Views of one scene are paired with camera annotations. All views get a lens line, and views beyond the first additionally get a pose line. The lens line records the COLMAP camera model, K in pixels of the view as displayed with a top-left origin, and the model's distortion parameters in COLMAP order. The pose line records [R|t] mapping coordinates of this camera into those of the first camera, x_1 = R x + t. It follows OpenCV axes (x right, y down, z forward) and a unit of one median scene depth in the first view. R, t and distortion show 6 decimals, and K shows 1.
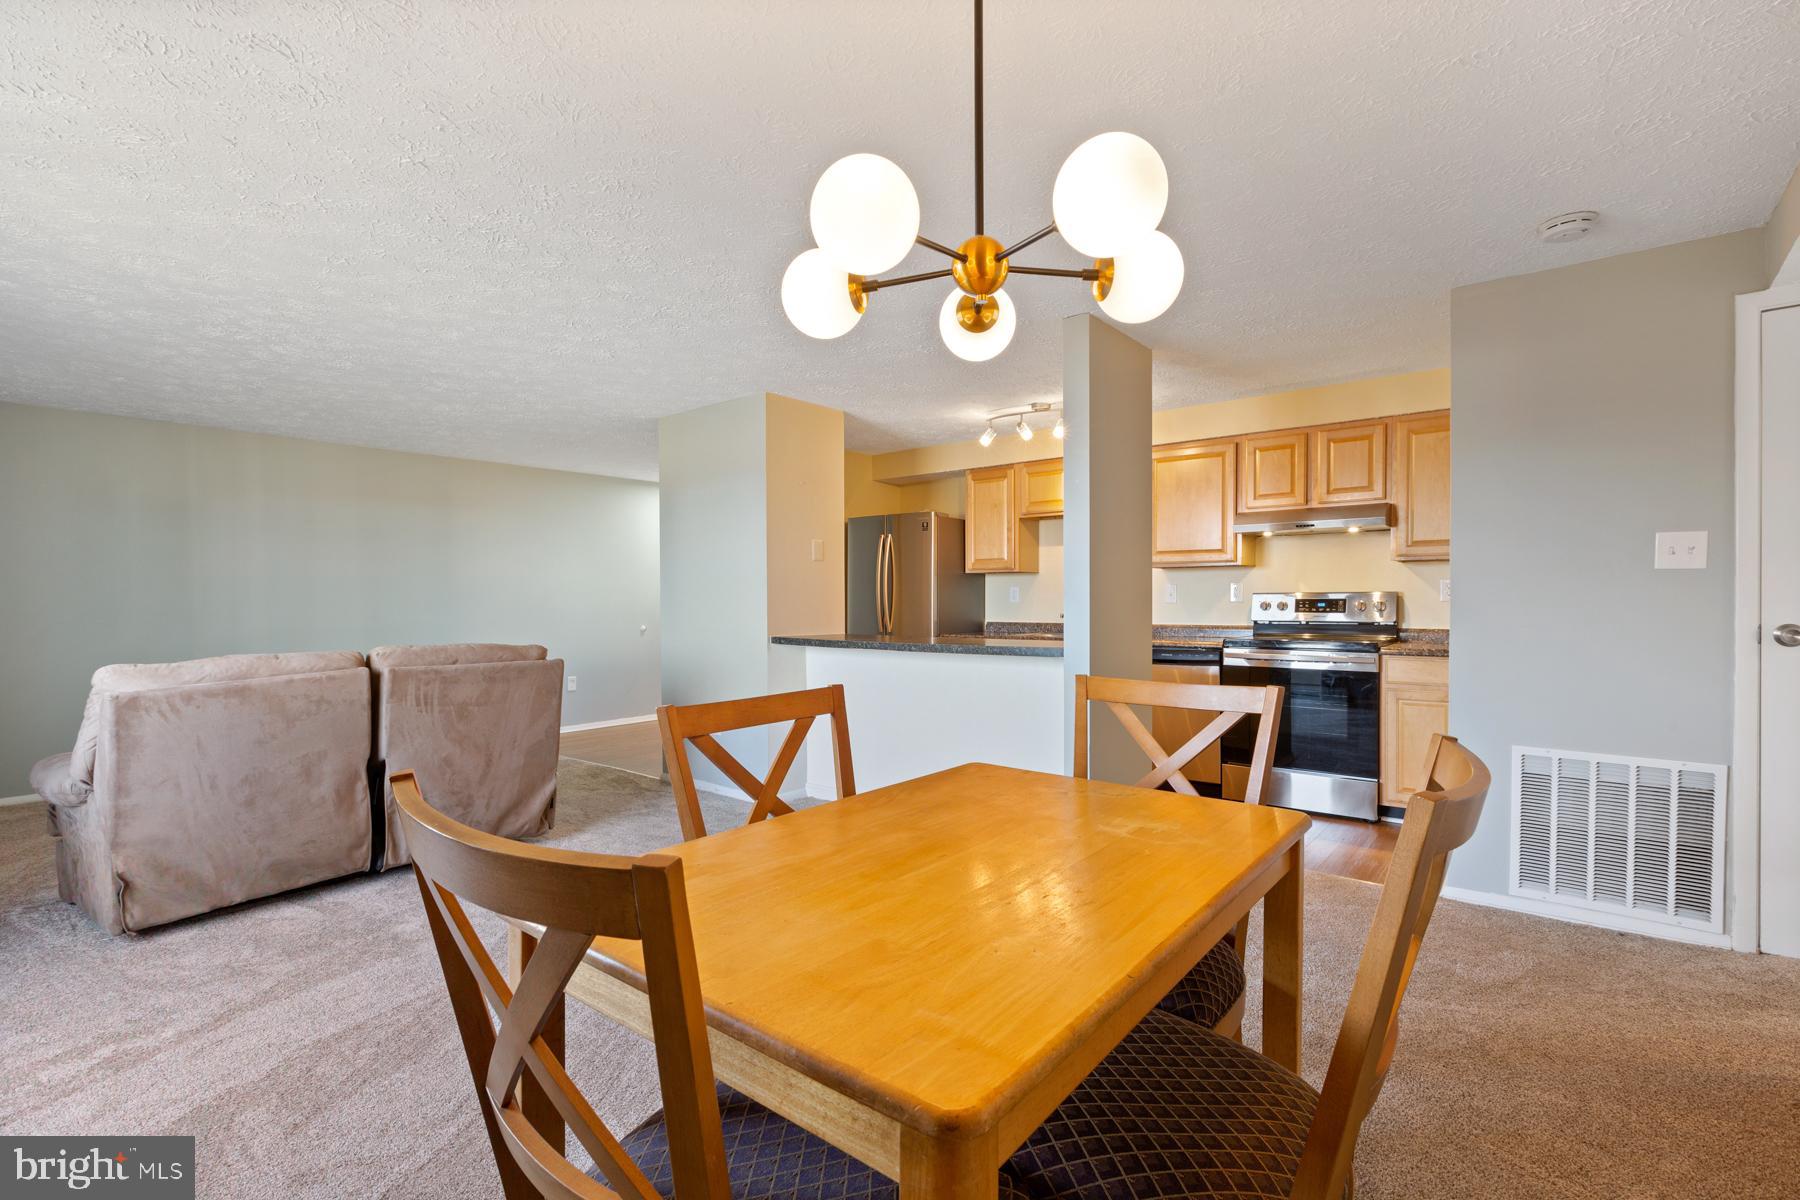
lens RADIAL K [[817.5, 0, 892.6], [0, 817.5, 615.3], [0, 0, 1]] dist [0.002109, 0.000040]
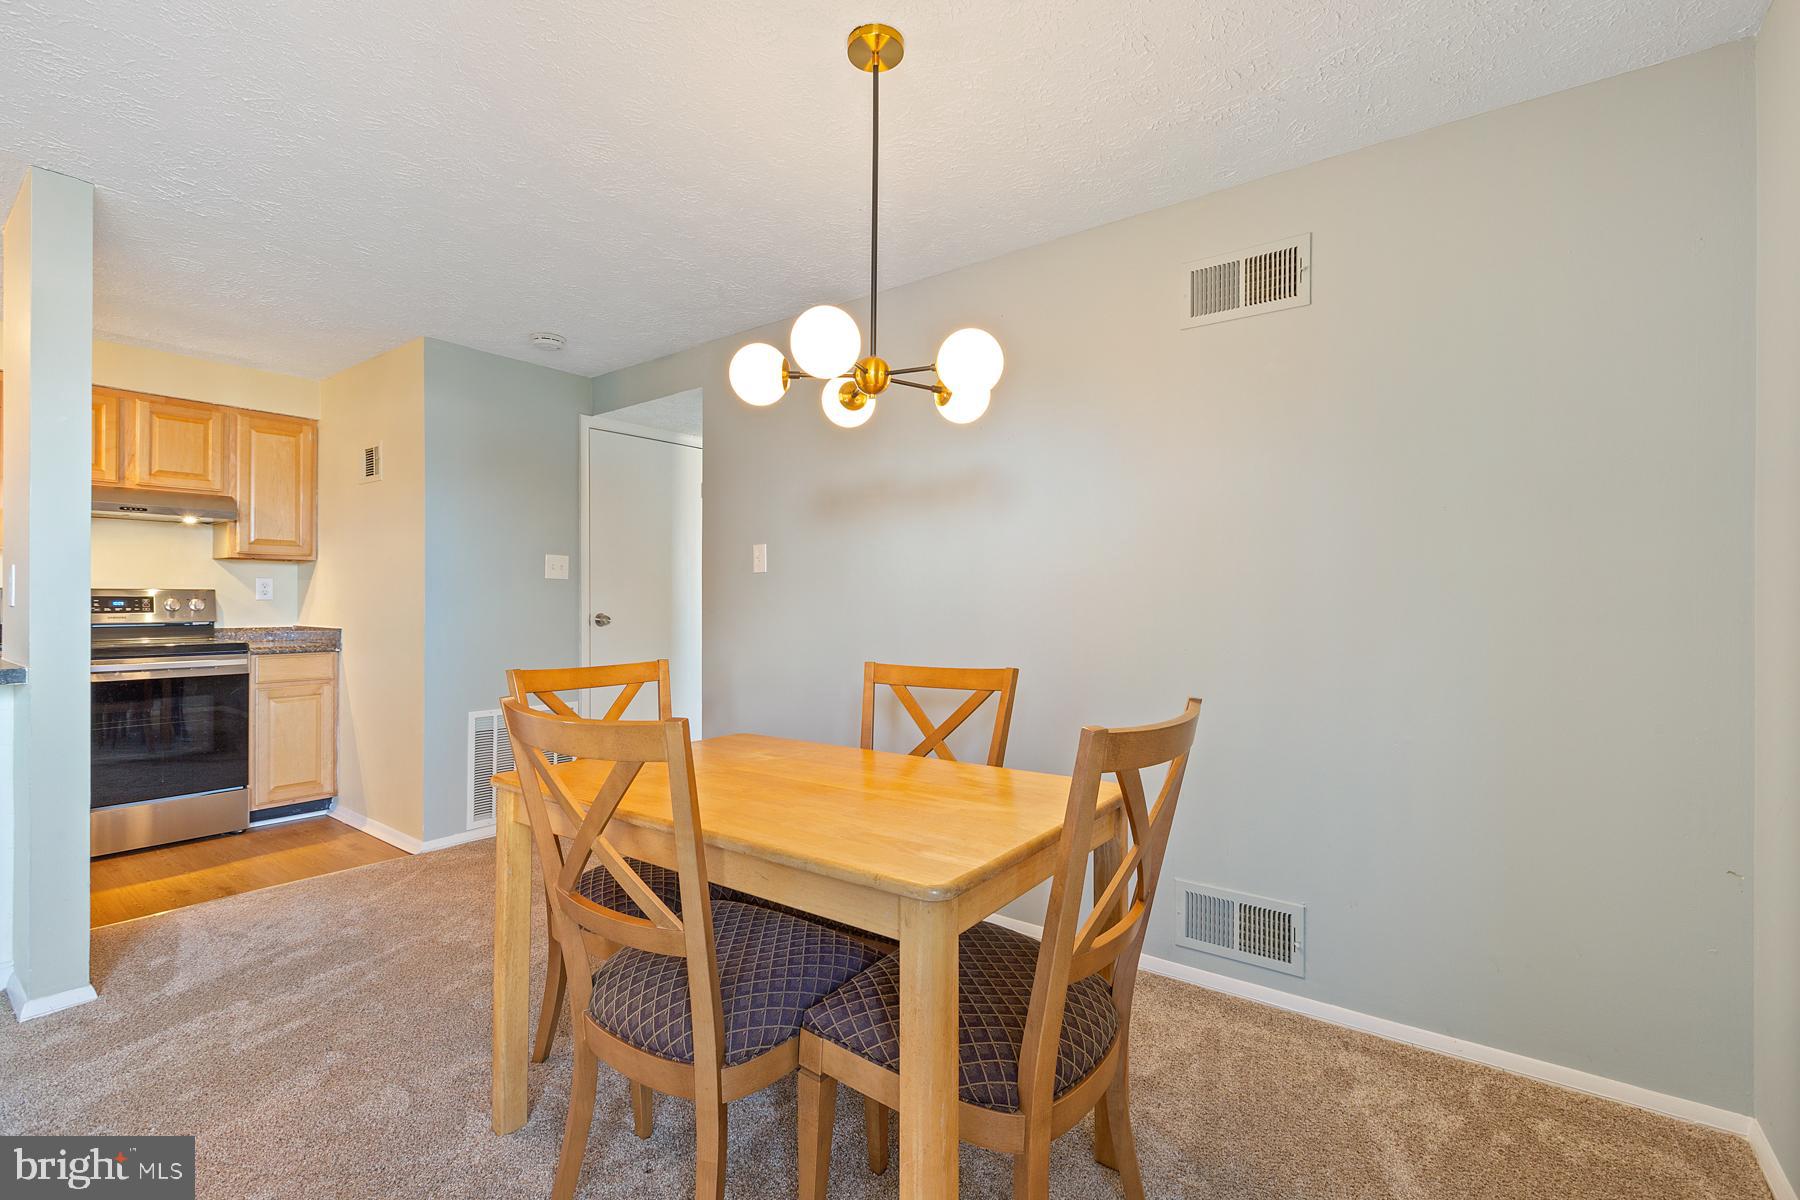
lens RADIAL K [[800.1, 0, 898.5], [0, 800.1, 592.9], [0, 0, 1]] dist [-0.000495, -0.000208]
pose [[-0.047786, 0.012480, 0.998780, -0.340659], [0.016609, 0.999794, -0.011698, -0.001107], [-0.998719, 0.016030, -0.047983, 0.251406]]
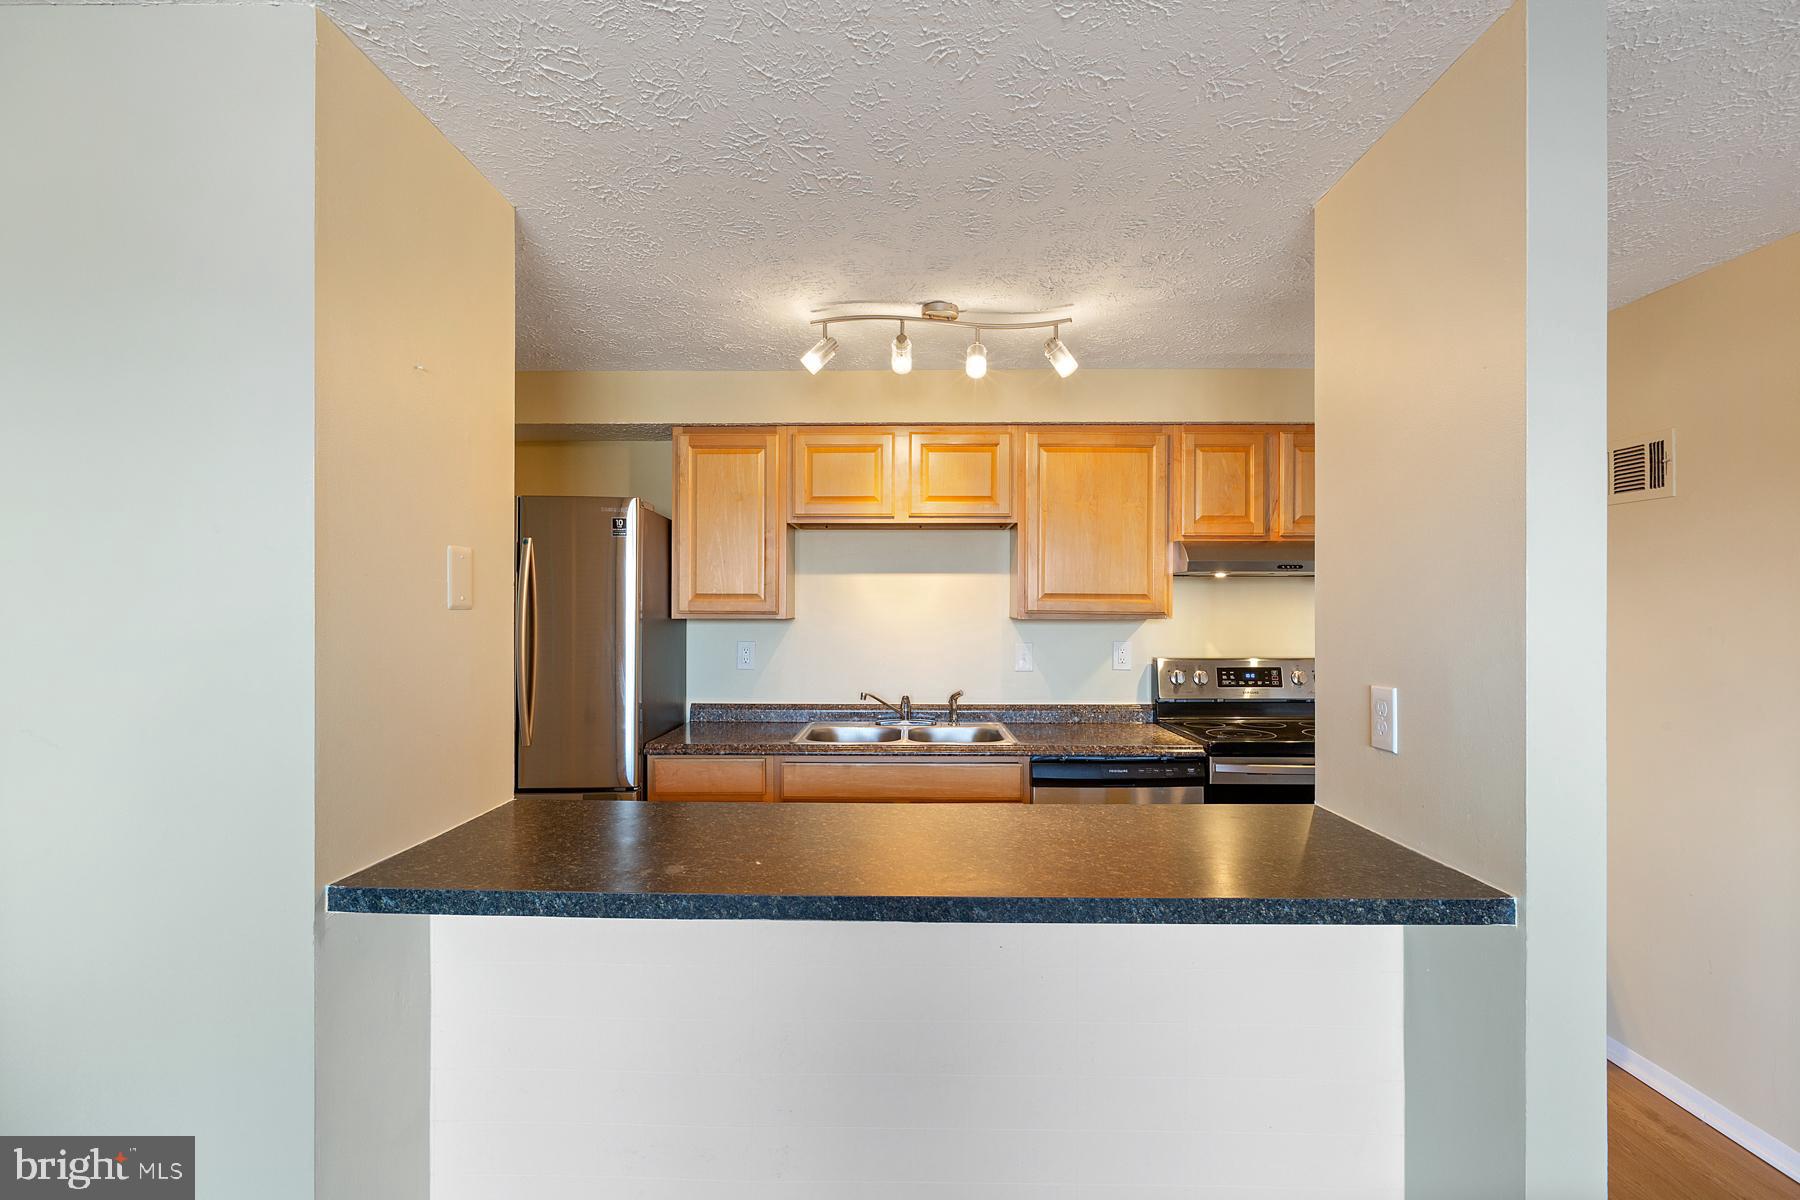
lens RADIAL K [[817.5, 0, 892.6], [0, 817.5, 615.3], [0, 0, 1]] dist [0.002109, 0.000040]
pose [[0.781958, 0.000312, 0.623330, -0.172219], [0.007463, 0.999923, -0.009864, -0.063257], [-0.623286, 0.012365, 0.781896, 0.656336]]
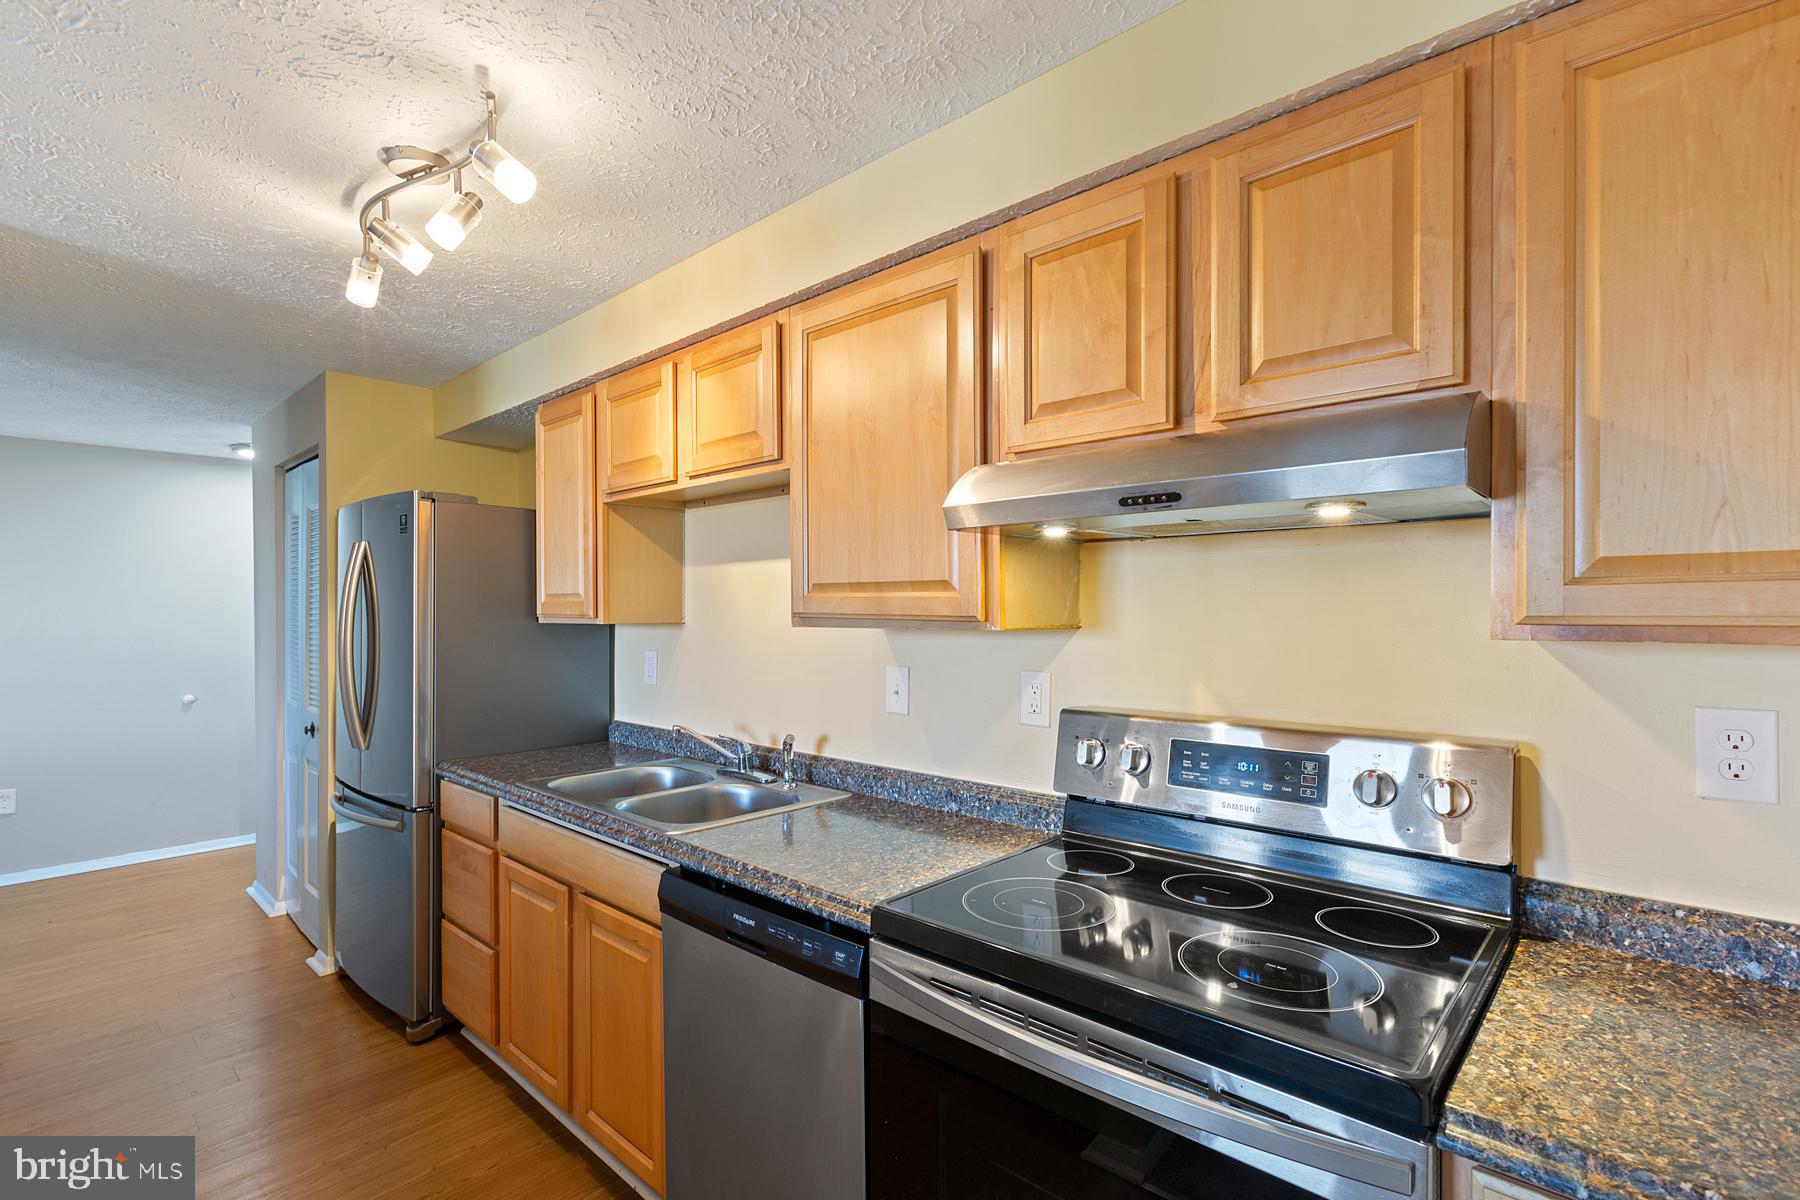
lens RADIAL K [[836.1, 0, 889.4], [0, 836.1, 615.8], [0, 0, 1]] dist [-0.001766, -0.000597]
pose [[0.997699, 0.001930, -0.067765, 0.427155], [-0.002794, 0.999916, -0.012648, -0.066716], [0.067735, 0.012809, 0.997621, 0.707212]]
